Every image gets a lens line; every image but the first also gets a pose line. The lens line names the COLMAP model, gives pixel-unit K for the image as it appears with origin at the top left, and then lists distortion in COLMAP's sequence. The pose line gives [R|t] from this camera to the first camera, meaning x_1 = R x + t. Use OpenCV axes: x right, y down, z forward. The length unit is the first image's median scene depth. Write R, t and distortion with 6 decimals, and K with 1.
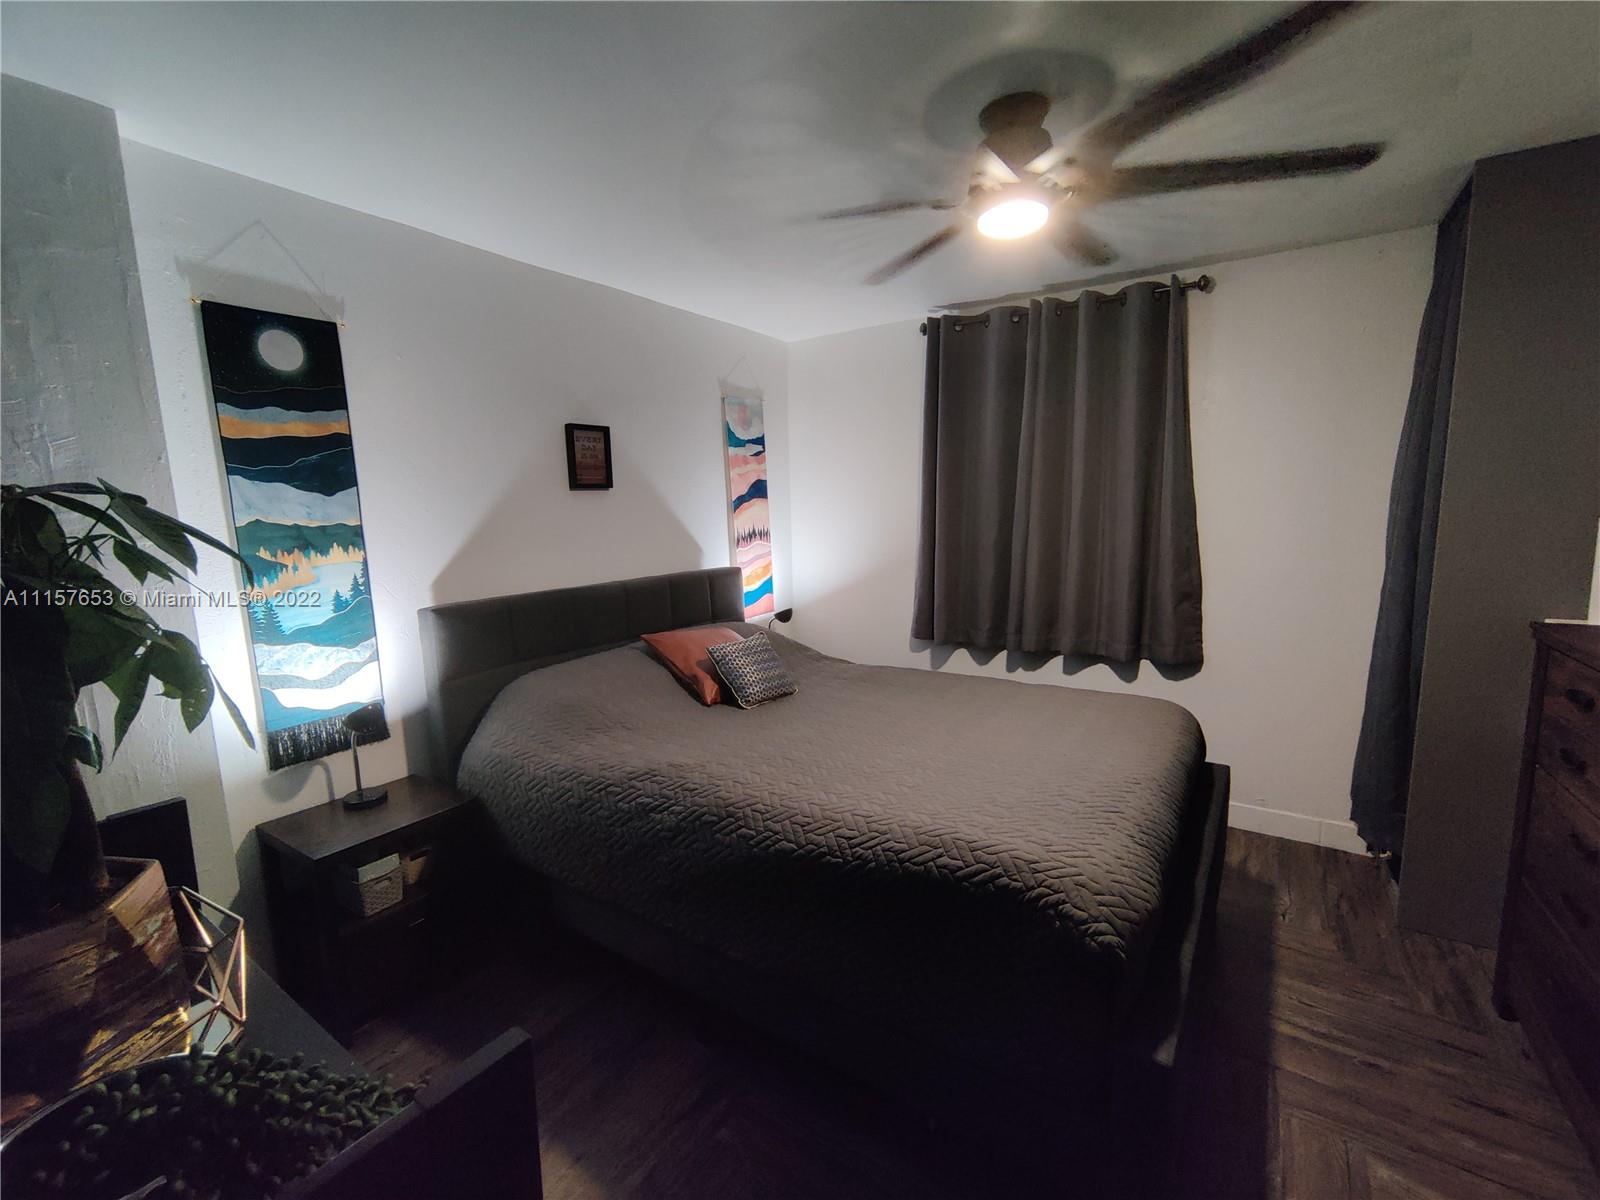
lens RADIAL K [[709.4, 0, 805.7], [0, 709.4, 606.4], [0, 0, 1]] dist [-0.002067, 0.005420]
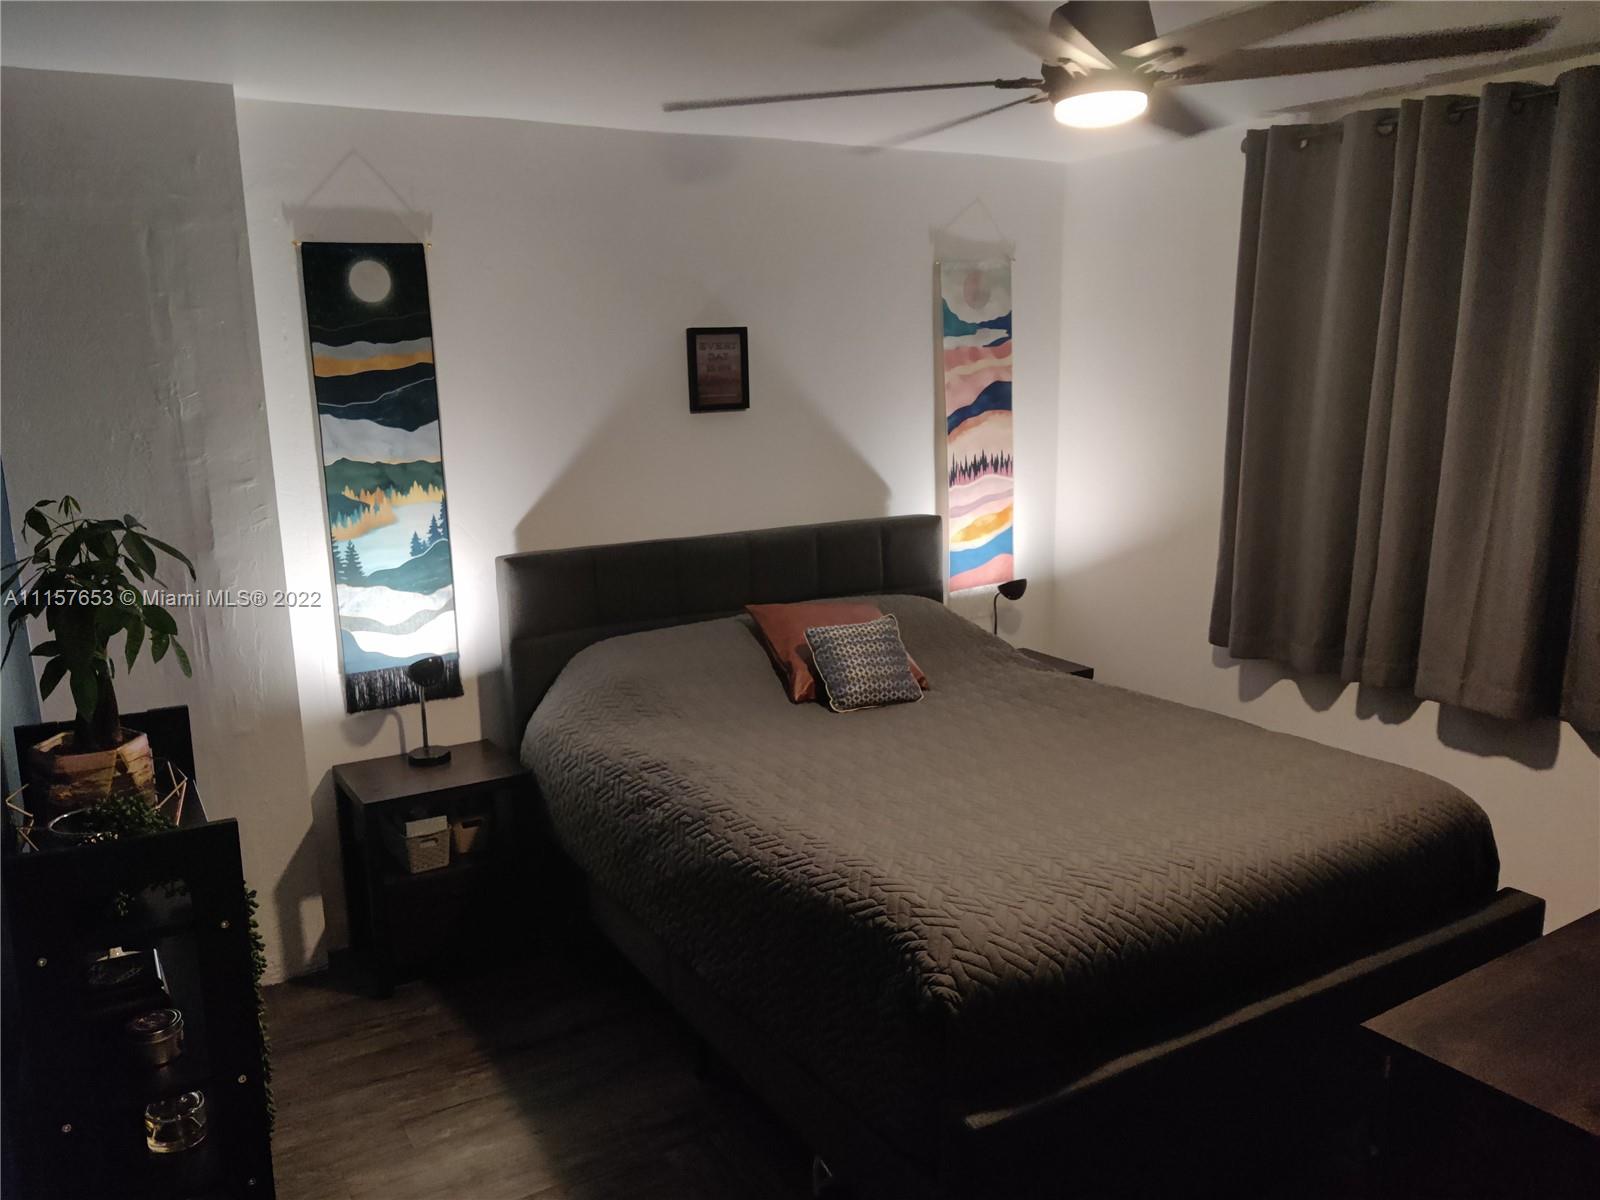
lens RADIAL K [[1302.4, 0, 792.5], [0, 1302.4, 607.9], [0, 0, 1]] dist [0.048121, -0.042358]
pose [[0.900900, 0.088247, -0.424961, 0.536159], [-0.062574, 0.995291, 0.074025, -0.082834], [0.429493, -0.040097, 0.902180, -0.351322]]
